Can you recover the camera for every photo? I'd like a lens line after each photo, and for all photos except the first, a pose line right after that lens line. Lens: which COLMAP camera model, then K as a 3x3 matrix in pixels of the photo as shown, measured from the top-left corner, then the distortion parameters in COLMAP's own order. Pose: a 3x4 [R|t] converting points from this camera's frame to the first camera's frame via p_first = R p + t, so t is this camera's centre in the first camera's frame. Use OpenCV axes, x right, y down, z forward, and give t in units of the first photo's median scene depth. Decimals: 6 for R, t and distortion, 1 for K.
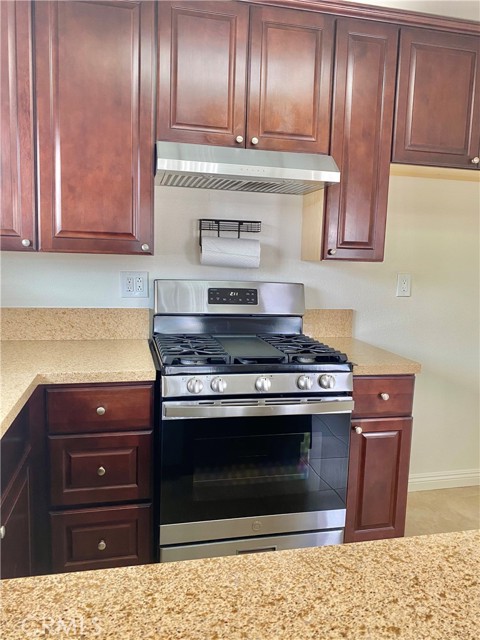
lens RADIAL K [[487.2, 0, 237.5], [0, 487.2, 320.6], [0, 0, 1]] dist [0.020669, -0.021155]
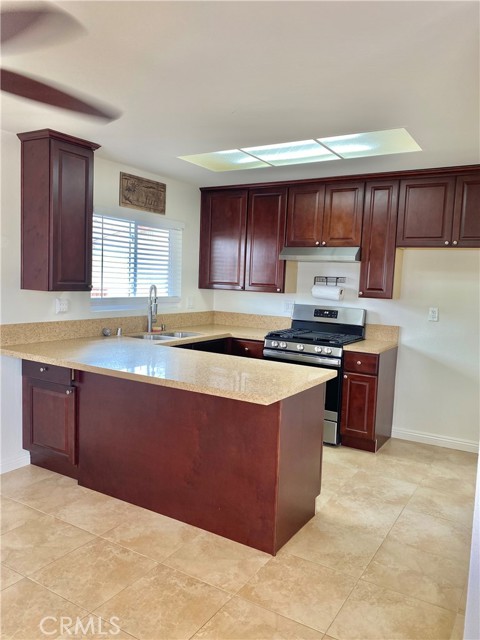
lens RADIAL K [[487.2, 0, 245.3], [0, 487.2, 321.4], [0, 0, 1]] dist [0.020669, -0.021155]
pose [[0.725071, 0.059459, -0.686103, 1.208435], [-0.110141, 0.993454, -0.030302, 0.085953], [0.679810, 0.097539, 0.726873, -0.757898]]
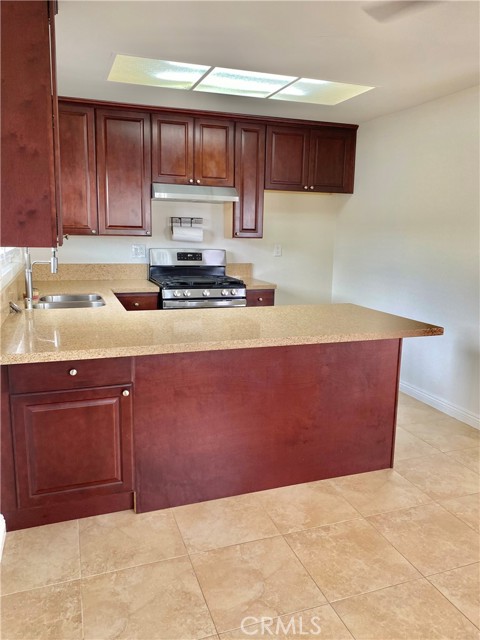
lens RADIAL K [[487.2, 0, 243.1], [0, 487.2, 320.6], [0, 0, 1]] dist [0.020669, -0.021155]
pose [[0.991065, -0.033922, 0.128994, -0.060914], [0.026554, 0.997939, 0.058413, 0.105652], [-0.130710, -0.054466, 0.989923, -1.058639]]
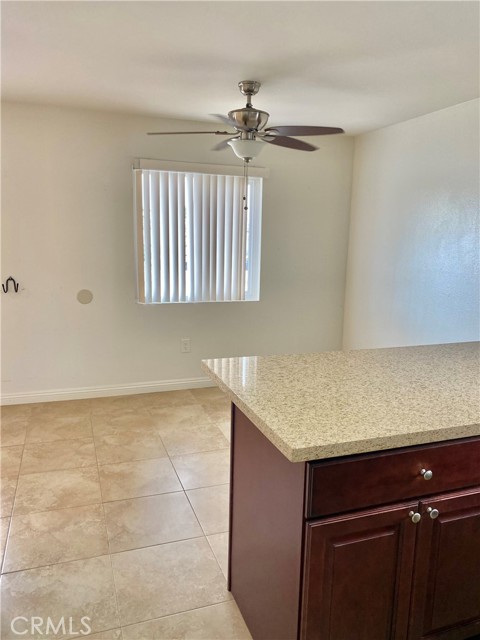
lens RADIAL K [[487.2, 0, 238.3], [0, 487.2, 319.8], [0, 0, 1]] dist [0.020669, -0.021155]
pose [[-0.992075, -0.029306, -0.122181, 0.608052], [-0.064678, 0.952801, 0.296625, -0.123495], [0.107721, 0.302177, -0.947146, 0.860579]]
